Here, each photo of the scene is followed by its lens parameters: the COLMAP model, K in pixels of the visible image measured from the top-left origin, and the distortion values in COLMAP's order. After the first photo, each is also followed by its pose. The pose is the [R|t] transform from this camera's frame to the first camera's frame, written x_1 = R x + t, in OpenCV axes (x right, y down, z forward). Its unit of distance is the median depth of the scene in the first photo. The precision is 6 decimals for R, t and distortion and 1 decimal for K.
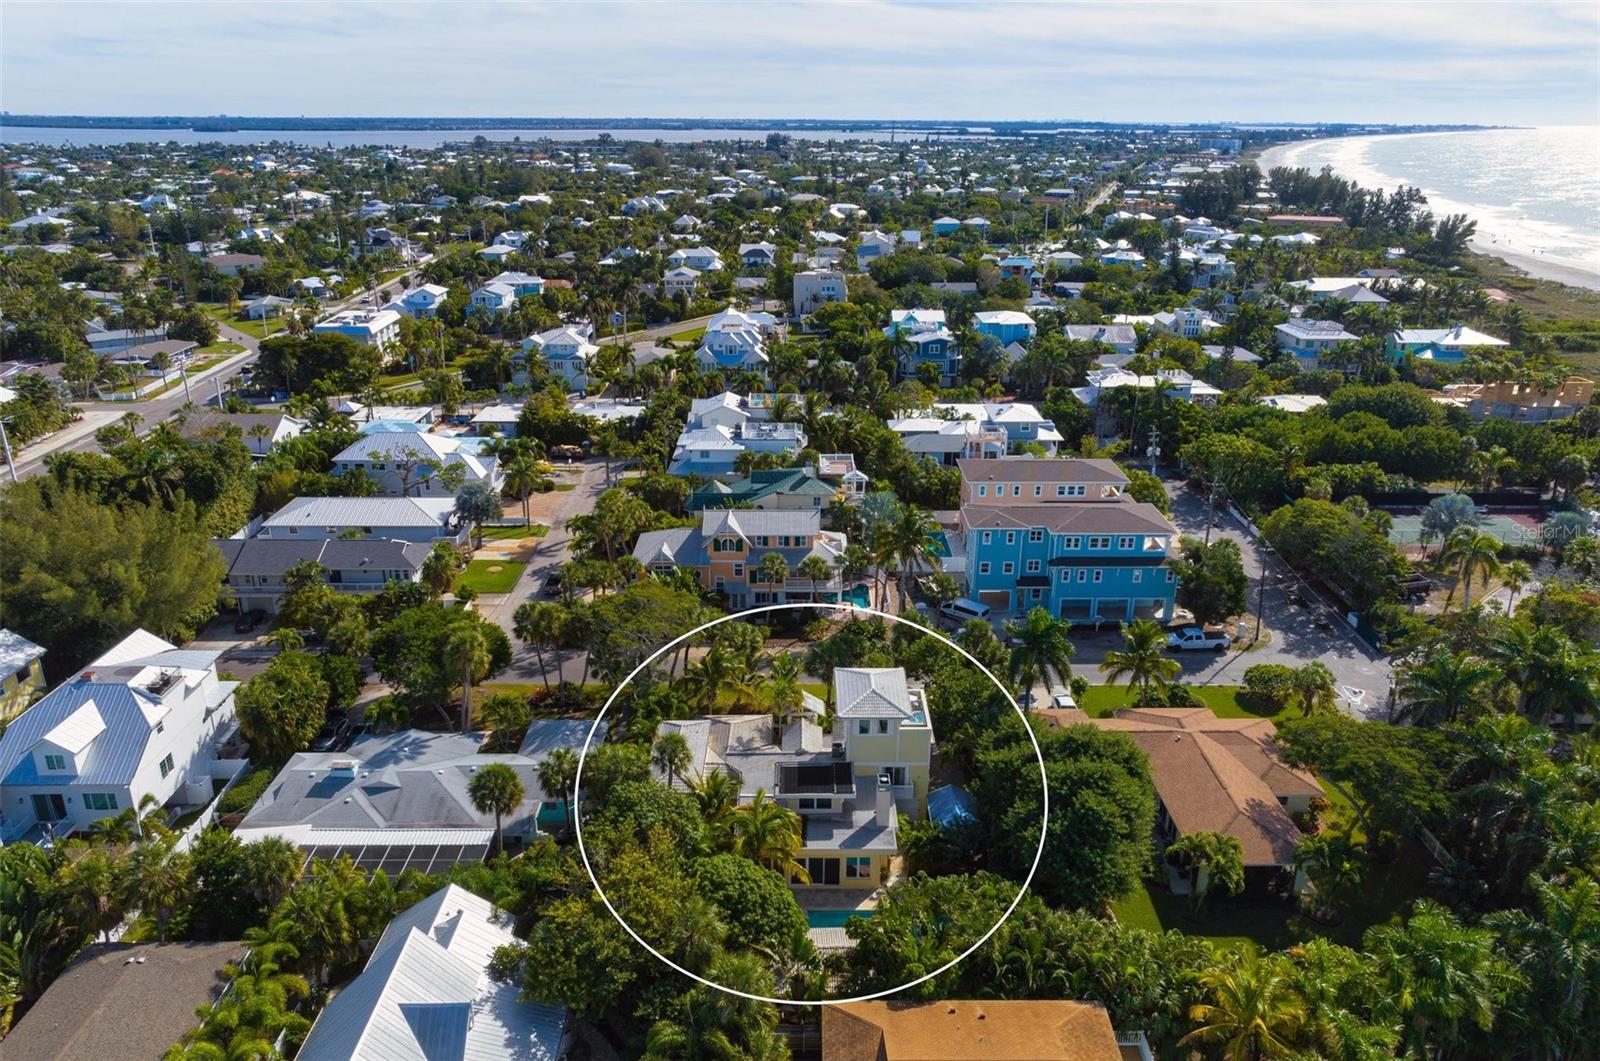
lens RADIAL K [[1100.9, 0, 794.4], [0, 1100.9, 589.5], [0, 0, 1]] dist [0.002477, -0.001681]
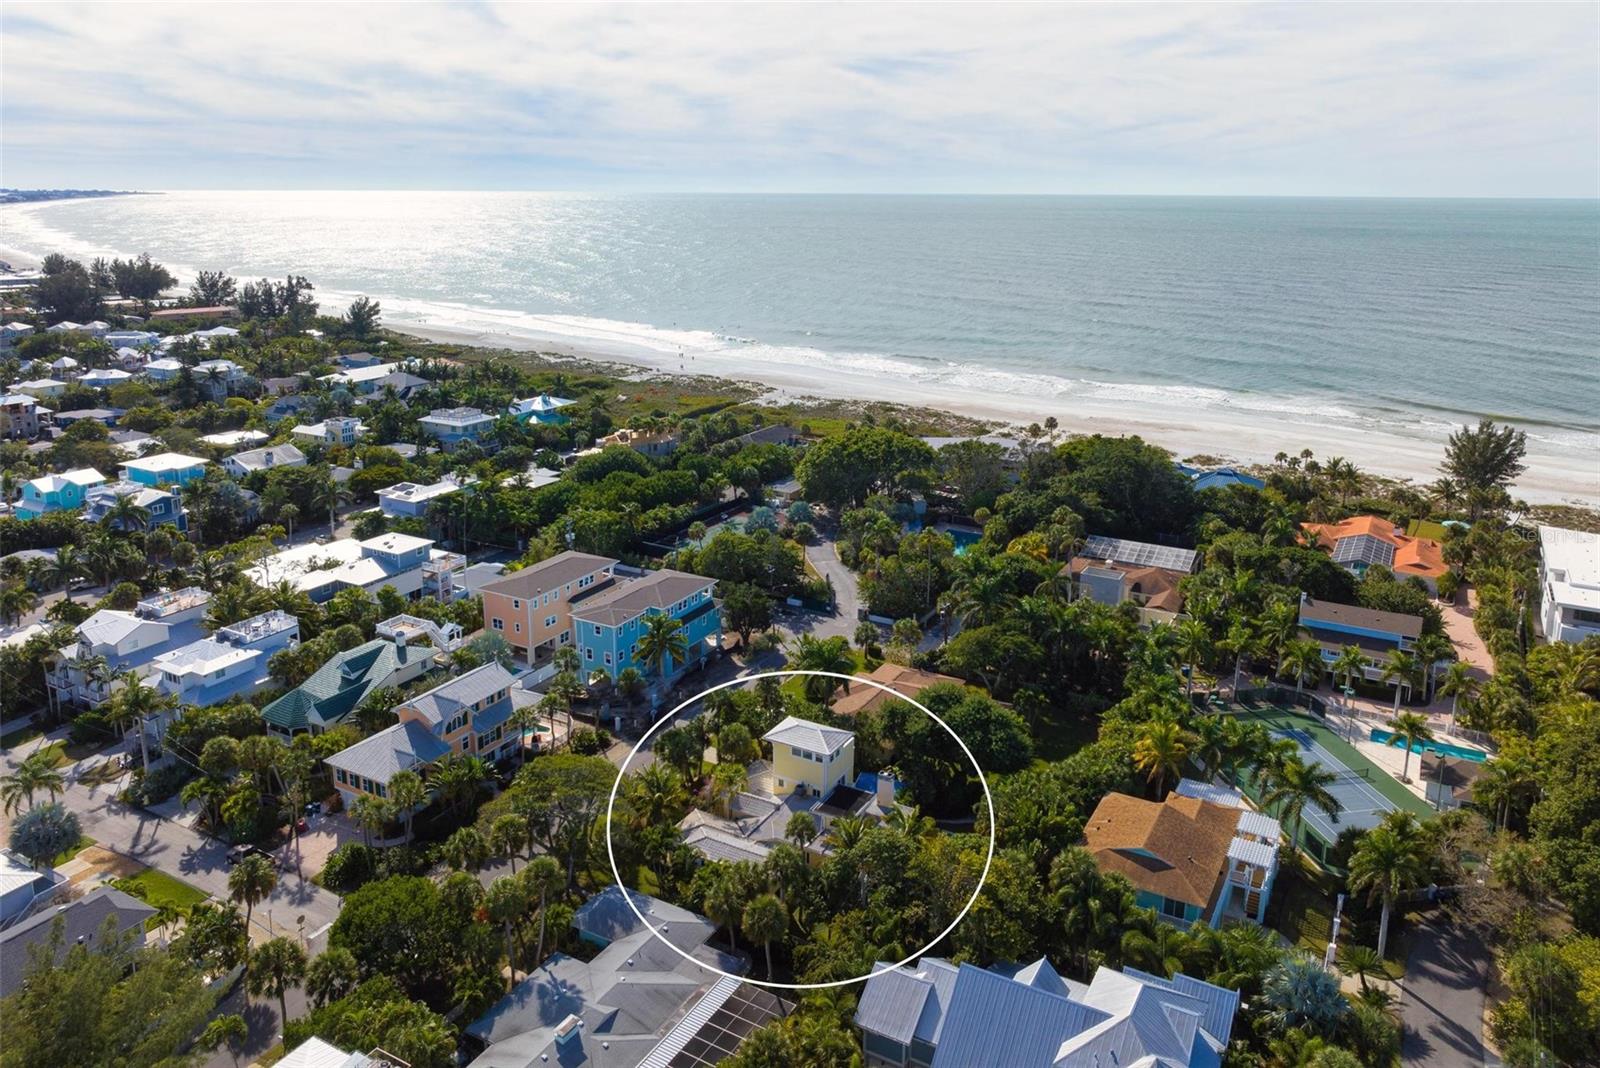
lens RADIAL K [[1100.9, 0, 794.4], [0, 1100.9, 593.0], [0, 0, 1]] dist [0.002477, -0.001681]
pose [[0.496770, -0.303955, 0.812915, -0.693318], [0.341837, 0.929476, 0.138643, -0.186392], [-0.797727, 0.209011, 0.565638, 0.144256]]
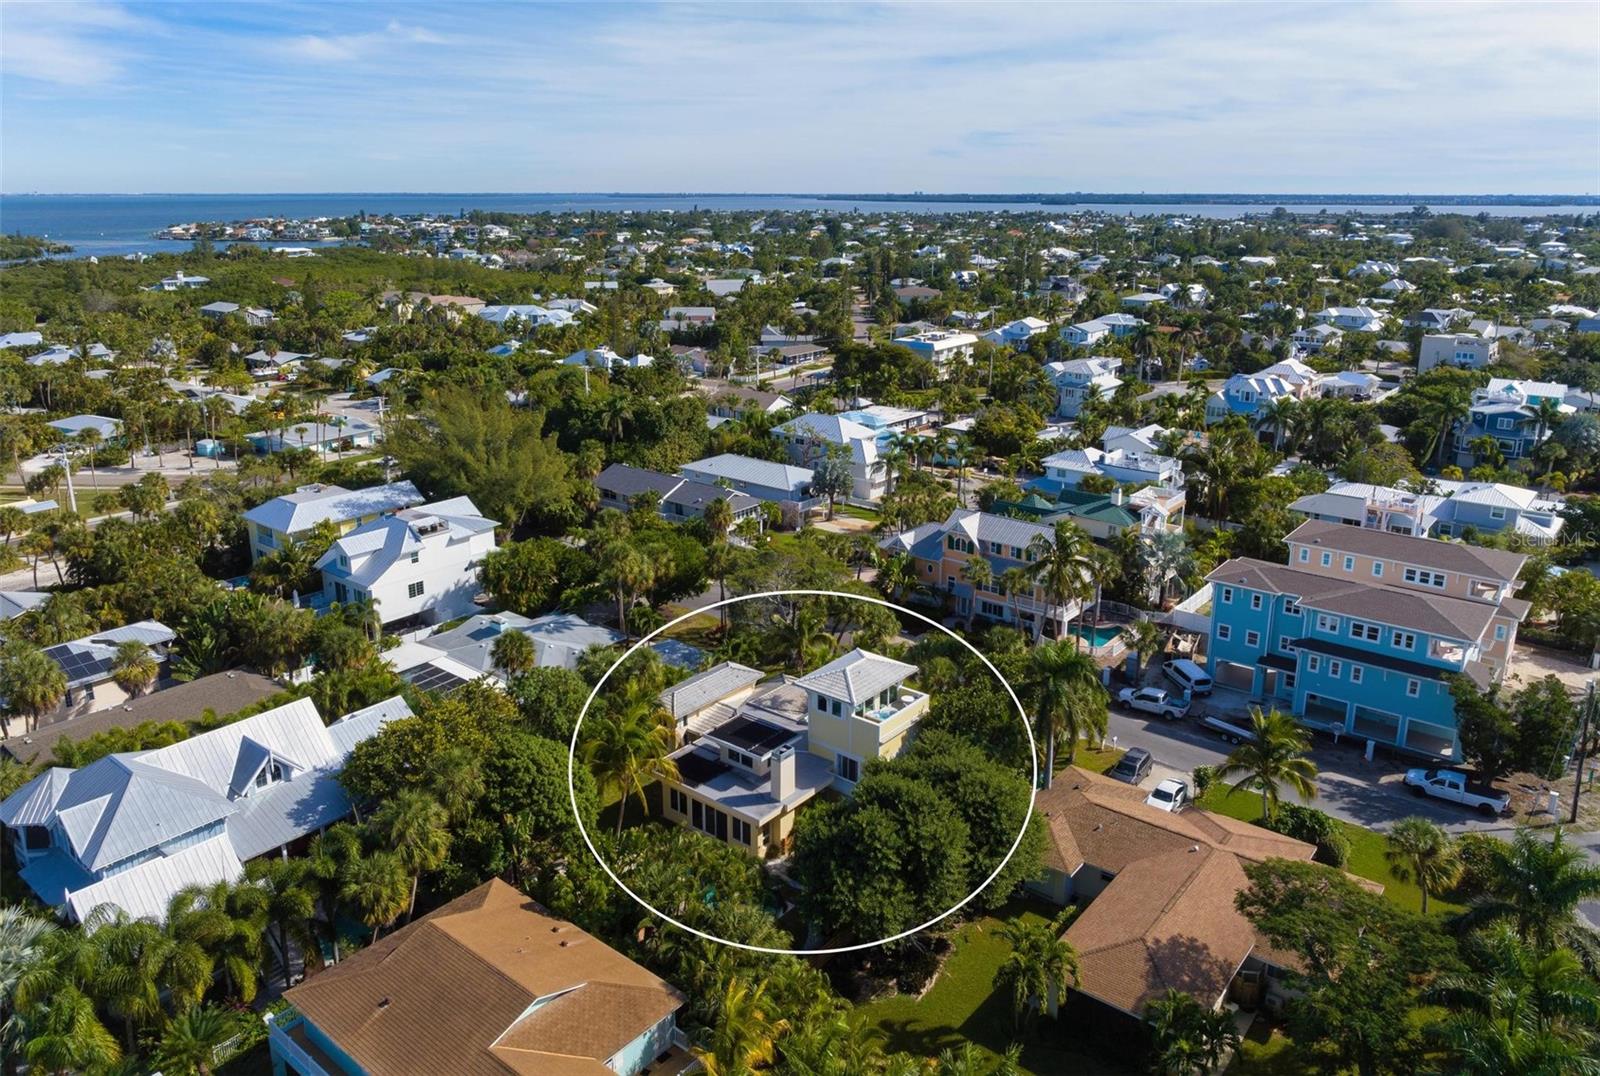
lens RADIAL K [[1092.7, 0, 800.0], [0, 1092.7, 538.0], [0, 0, 1]] dist [-0.000197, -0.001827]
pose [[0.774279, 0.188509, -0.604116, 0.407465], [-0.248473, 0.968503, -0.016248, 0.004485], [0.582025, 0.162687, 0.796731, 0.147791]]
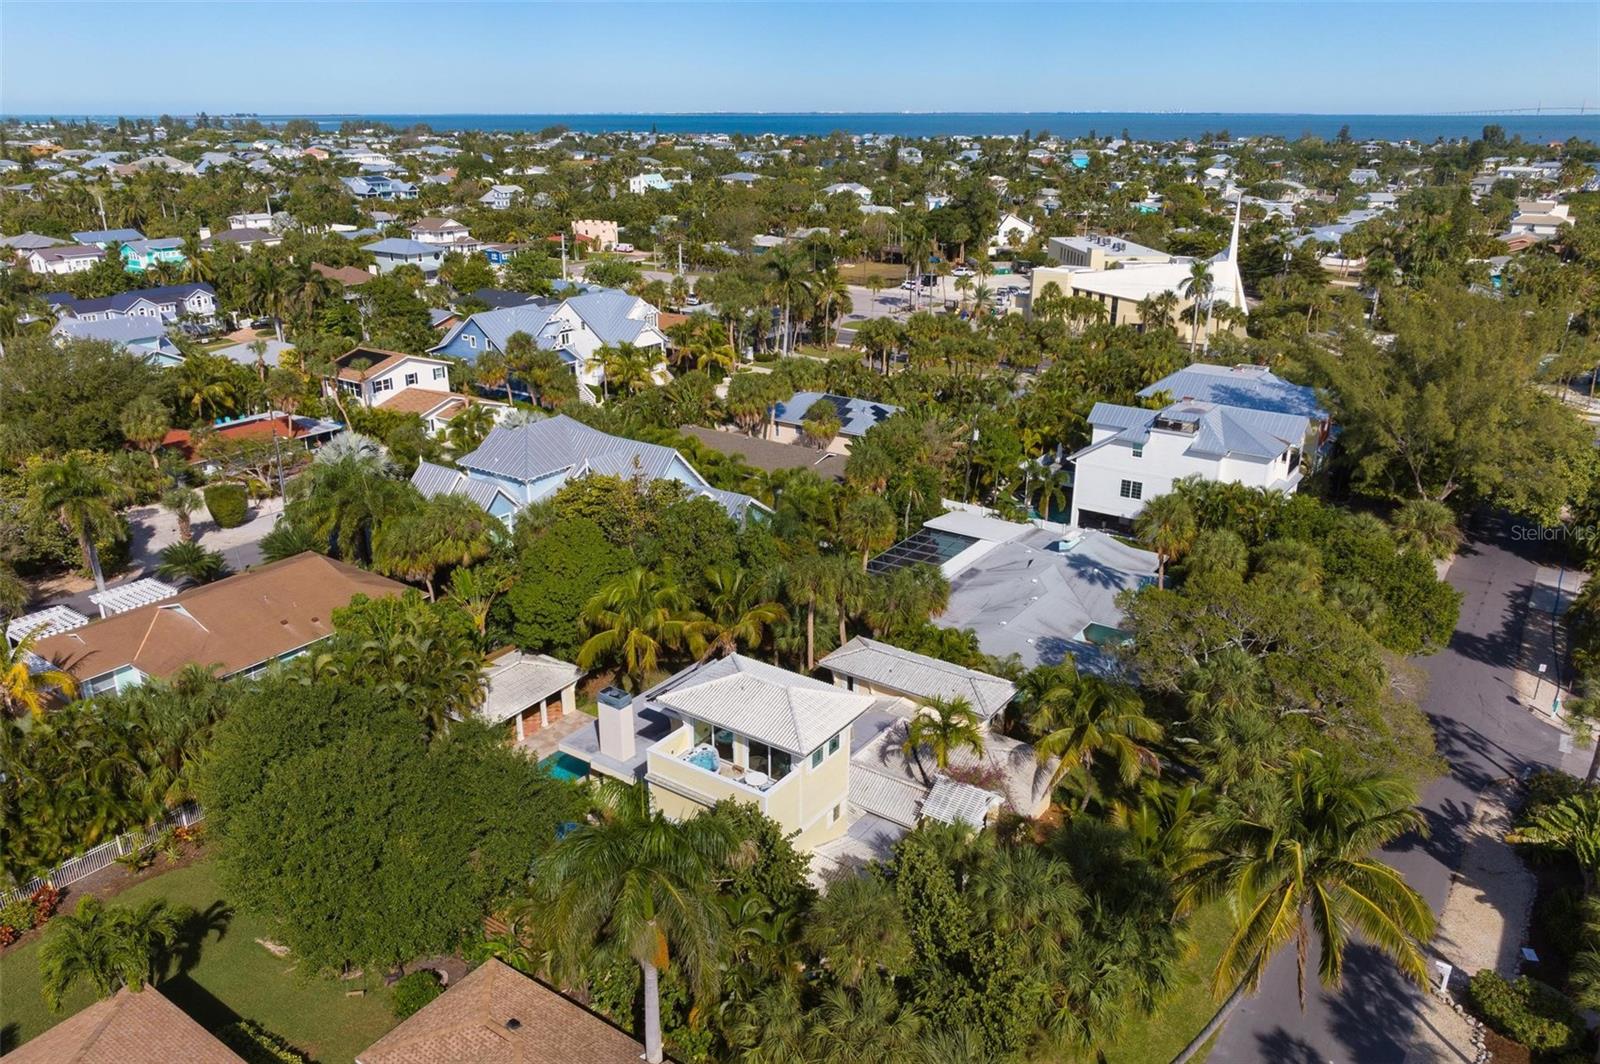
lens RADIAL K [[1126.8, 0, 799.7], [0, 1126.8, 554.0], [0, 0, 1]] dist [-0.000361, -0.005778]
pose [[-0.577741, 0.292054, -0.762181, 0.329675], [-0.325019, 0.774250, 0.543046, -0.198064], [0.748718, 0.561463, -0.352393, 0.836157]]
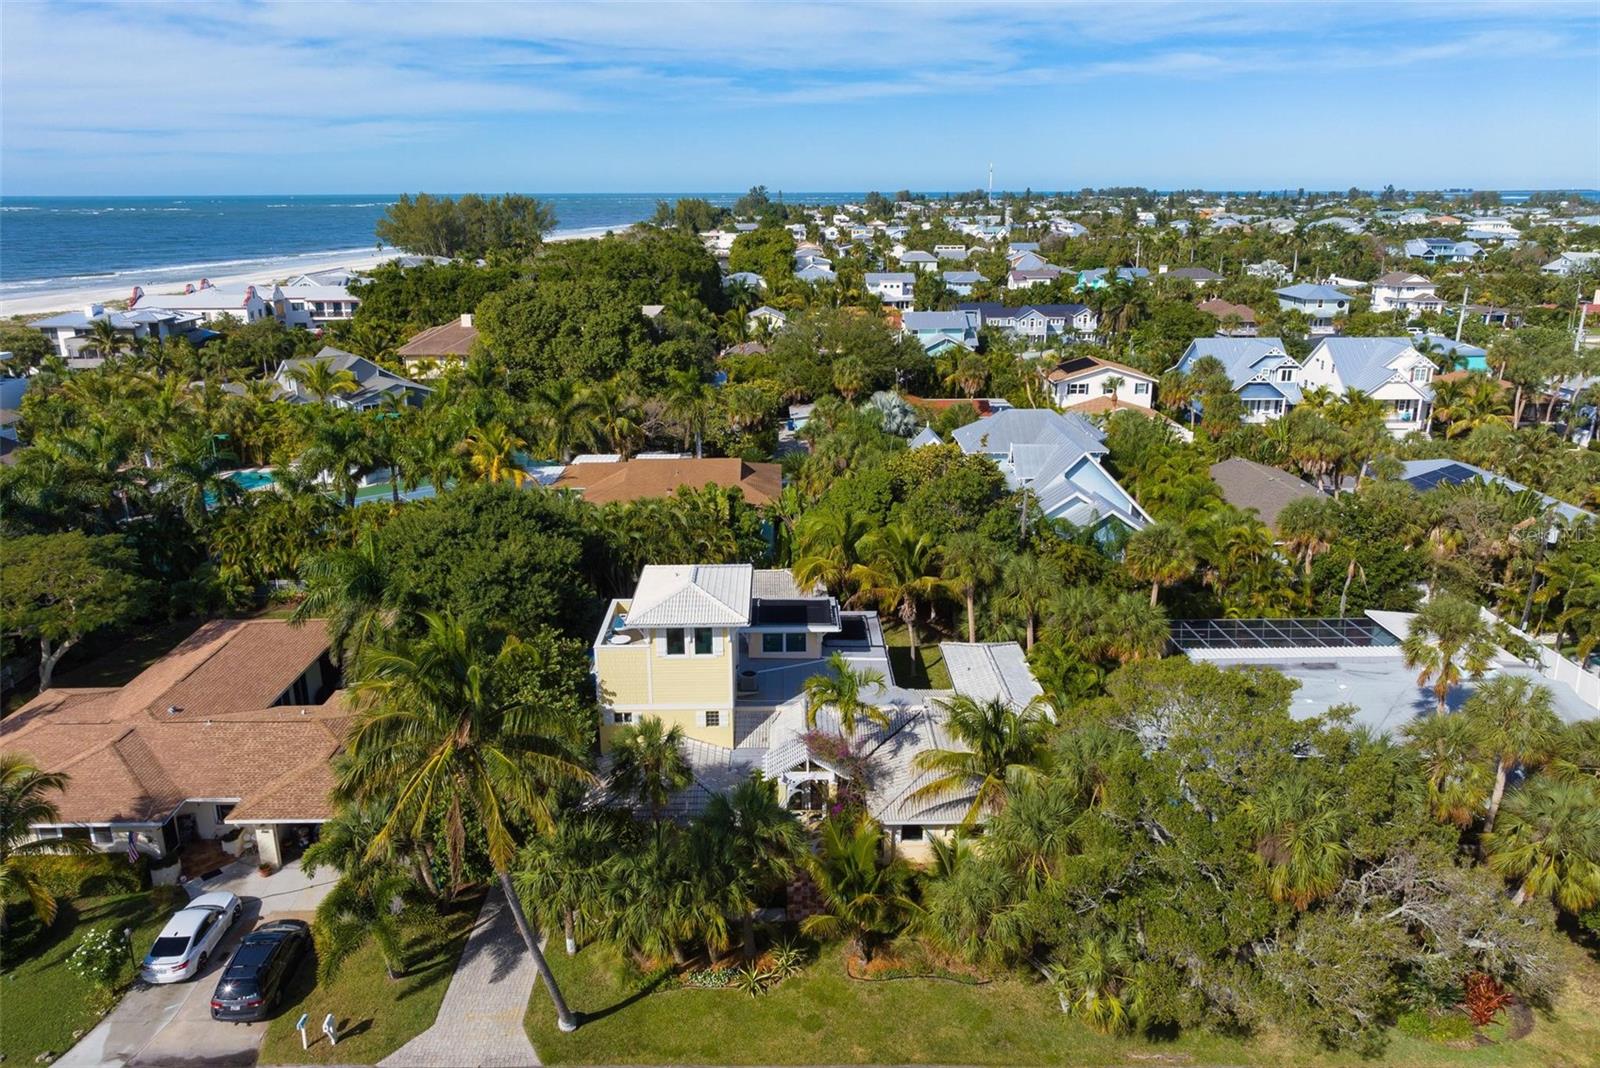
lens RADIAL K [[1129.6, 0, 800.0], [0, 1129.6, 534.0], [0, 0, 1]] dist [0.006128, -0.006036]
pose [[-0.999916, -0.000290, -0.012927, 0.008428], [-0.008550, 0.764774, 0.644242, -0.241318], [0.009700, 0.644299, -0.764713, 1.044510]]
